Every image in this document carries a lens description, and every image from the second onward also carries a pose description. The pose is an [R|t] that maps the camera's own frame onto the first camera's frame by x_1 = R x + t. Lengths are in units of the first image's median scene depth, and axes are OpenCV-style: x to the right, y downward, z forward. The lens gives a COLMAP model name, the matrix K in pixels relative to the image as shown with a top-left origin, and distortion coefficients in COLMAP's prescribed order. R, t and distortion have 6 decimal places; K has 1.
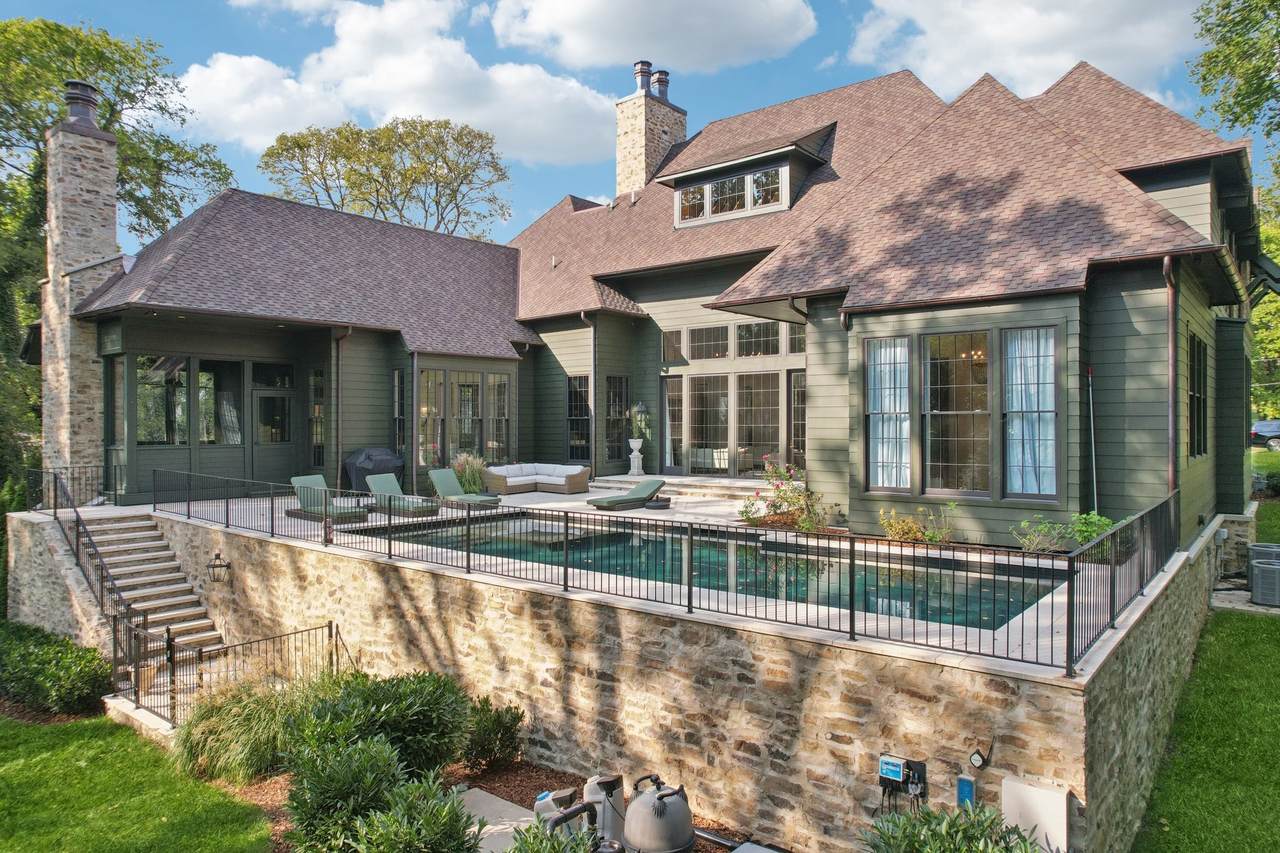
lens RADIAL K [[807.9, 0, 640.0], [0, 807.9, 426.5], [0, 0, 1]] dist [-0.040064, 0.002672]
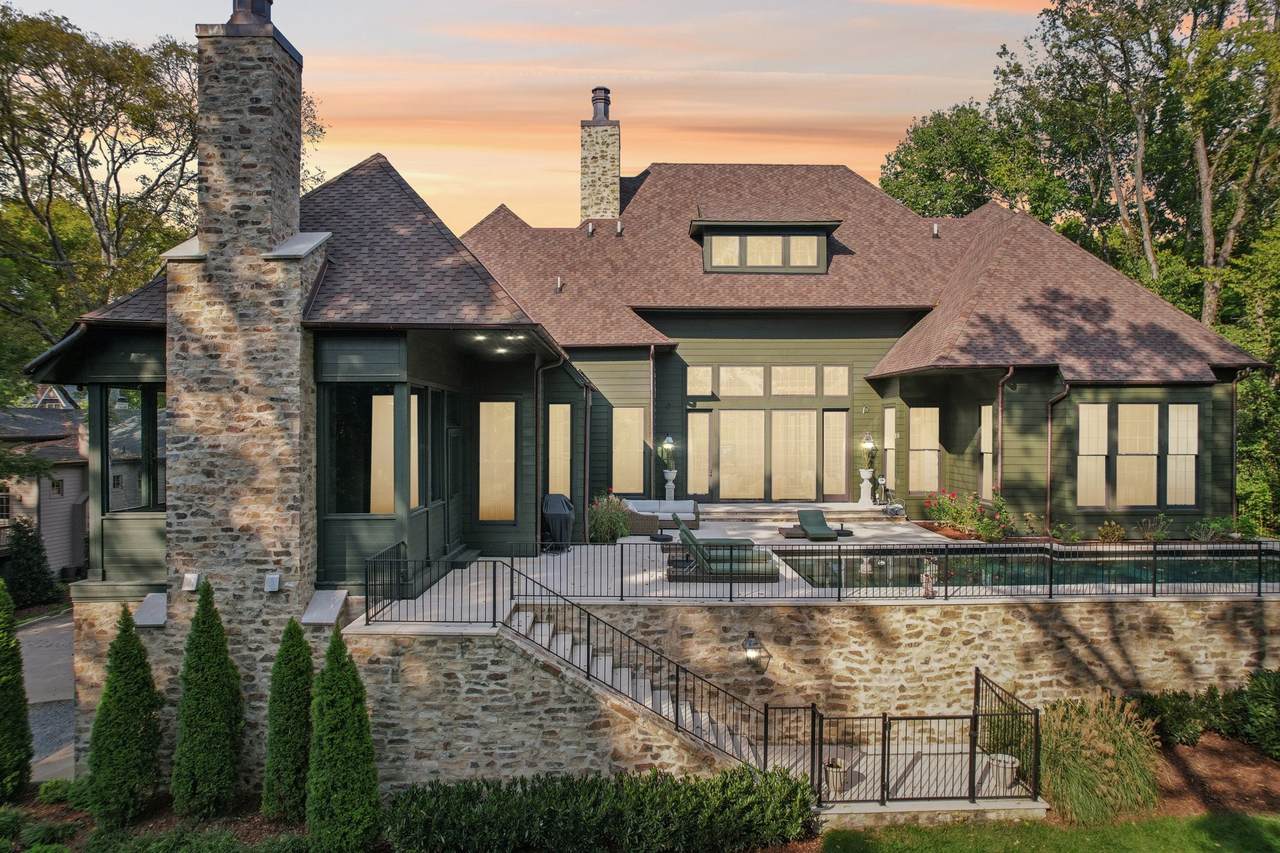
lens RADIAL K [[807.9, 0, 640.0], [0, 807.9, 426.5], [0, 0, 1]] dist [-0.040064, 0.002672]
pose [[0.777040, -0.002557, 0.629446, -1.041458], [0.001976, 0.999997, 0.001623, -0.060819], [-0.629448, -0.000017, 0.777042, 0.333438]]
